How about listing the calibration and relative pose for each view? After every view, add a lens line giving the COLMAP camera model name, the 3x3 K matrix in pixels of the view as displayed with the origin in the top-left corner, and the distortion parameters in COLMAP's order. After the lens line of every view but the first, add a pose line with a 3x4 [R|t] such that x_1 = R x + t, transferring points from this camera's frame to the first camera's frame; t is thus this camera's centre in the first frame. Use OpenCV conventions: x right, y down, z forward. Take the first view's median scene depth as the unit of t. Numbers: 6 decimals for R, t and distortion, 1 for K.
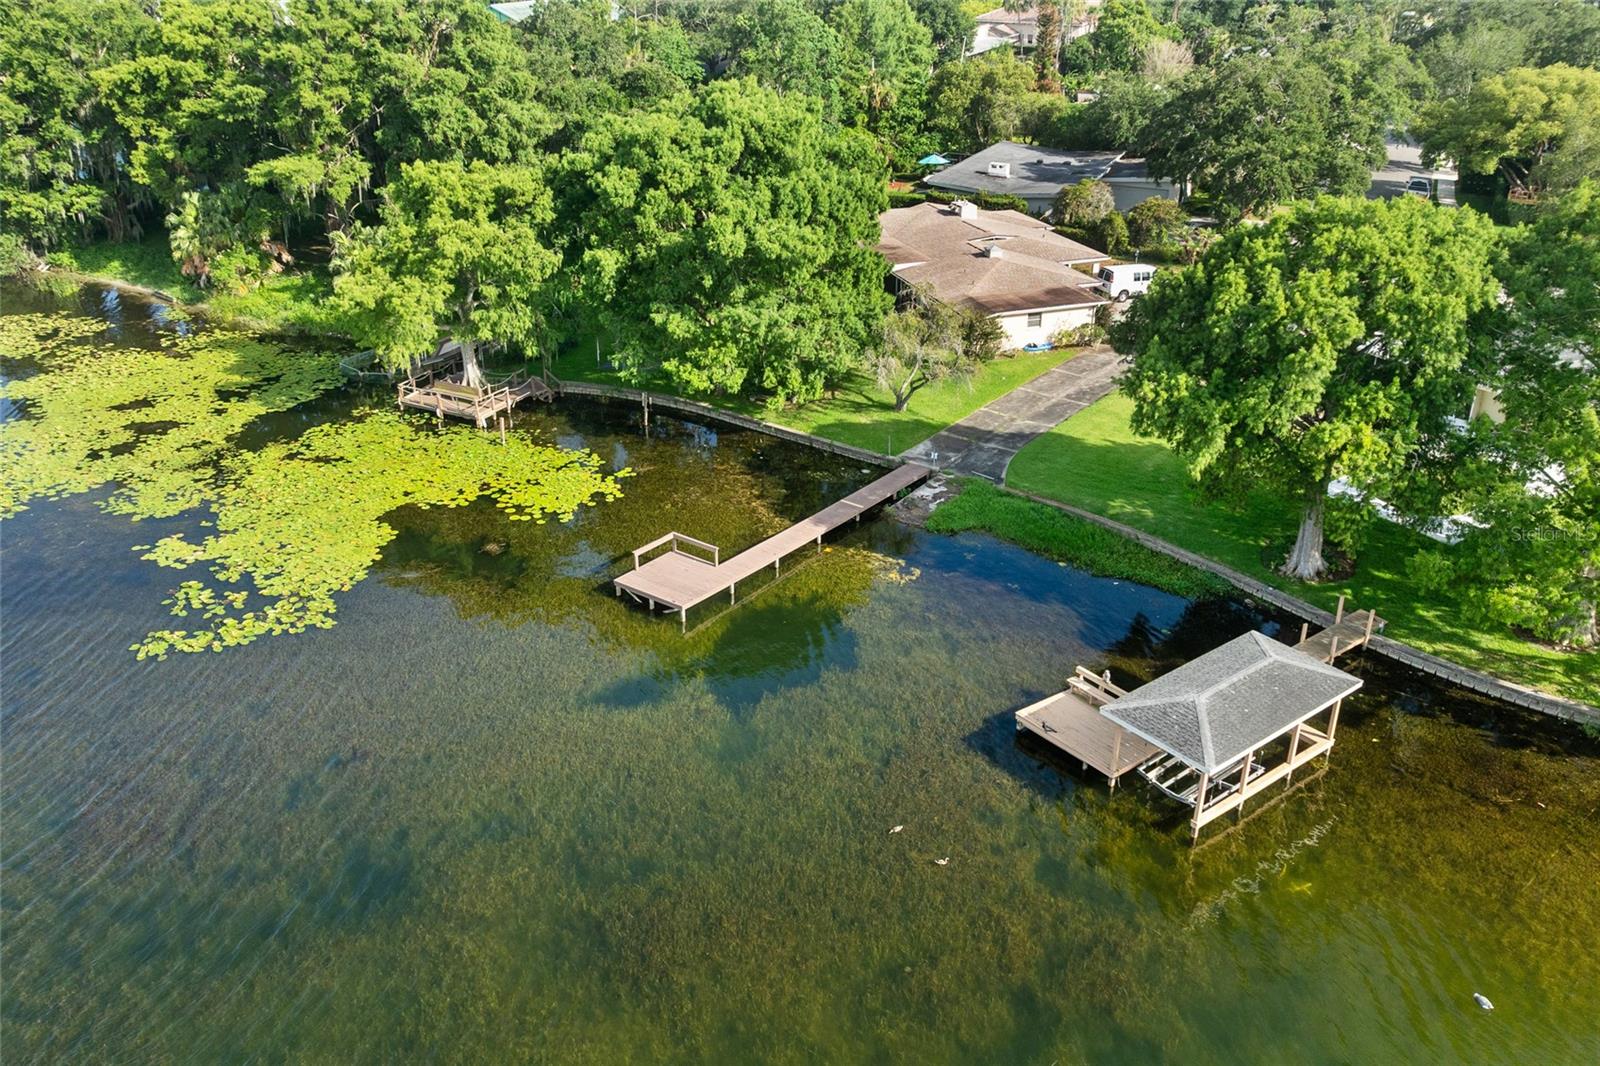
lens RADIAL K [[884.9, 0, 800.0], [0, 884.9, 533.0], [0, 0, 1]] dist [0.000513, -0.000103]
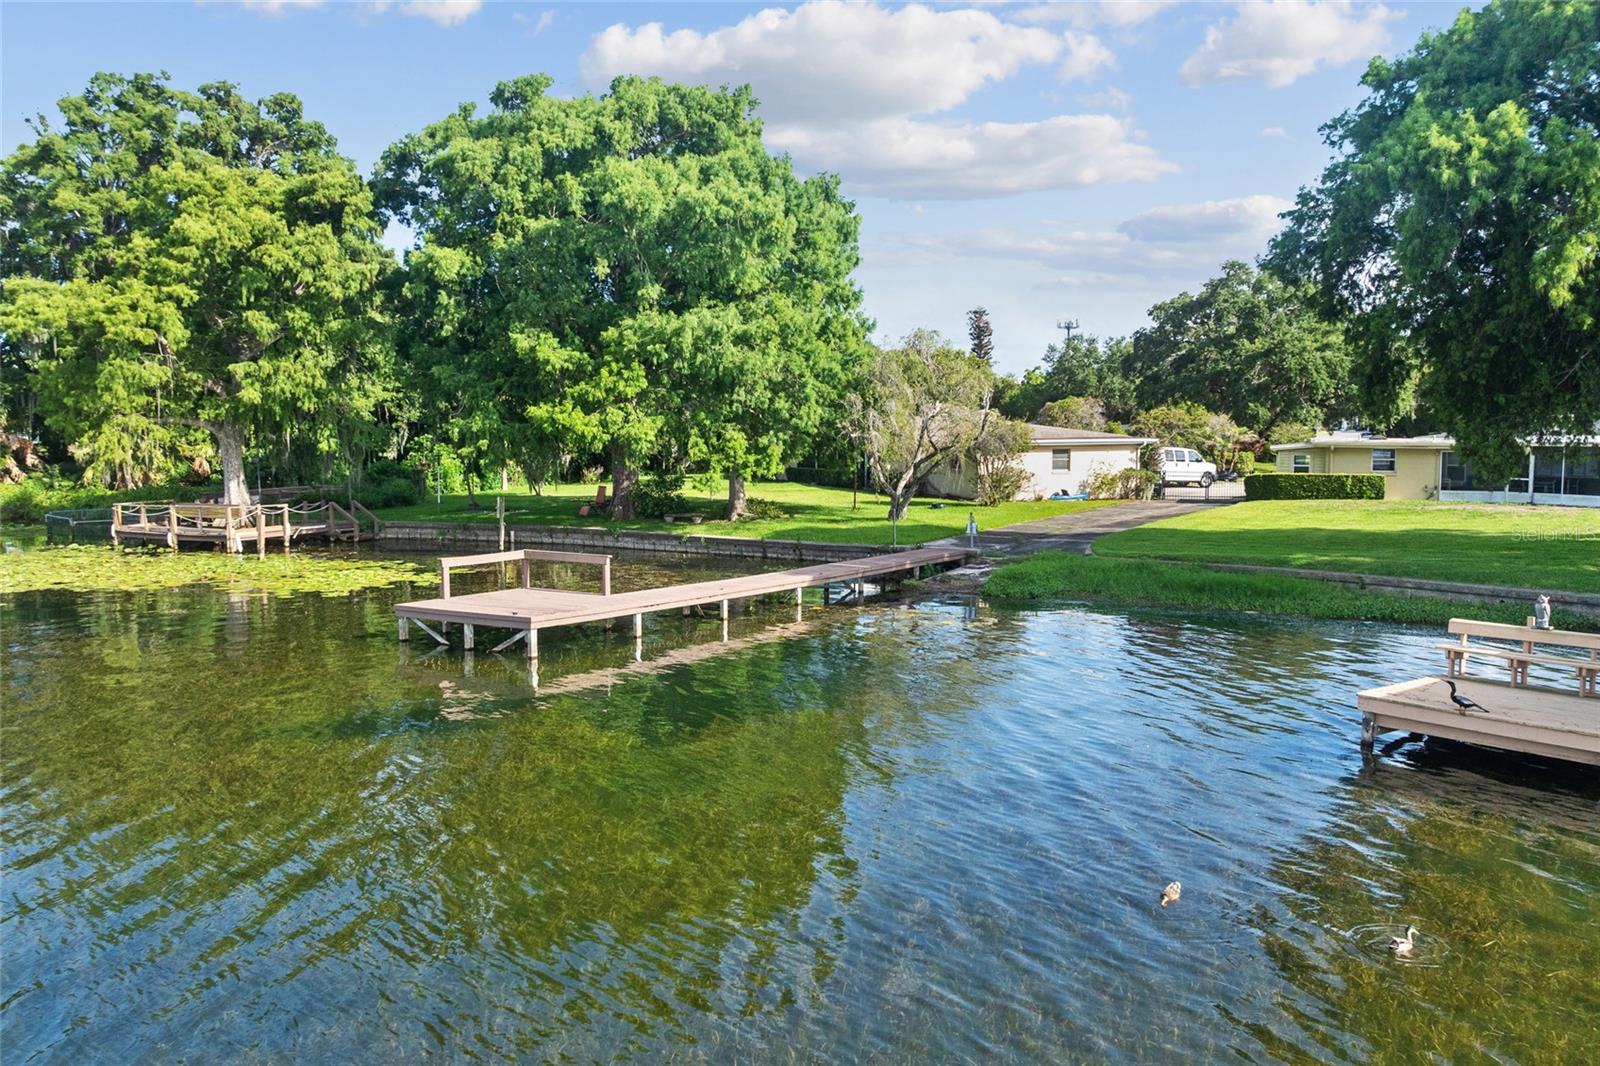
lens RADIAL K [[1120.2, 0, 794.4], [0, 1120.2, 572.1], [0, 0, 1]] dist [-0.013700, -0.003616]
pose [[0.997717, -0.012275, 0.066411, -0.020691], [0.029952, 0.961771, -0.272212, 0.141082], [-0.060531, 0.273580, 0.959943, 0.260632]]
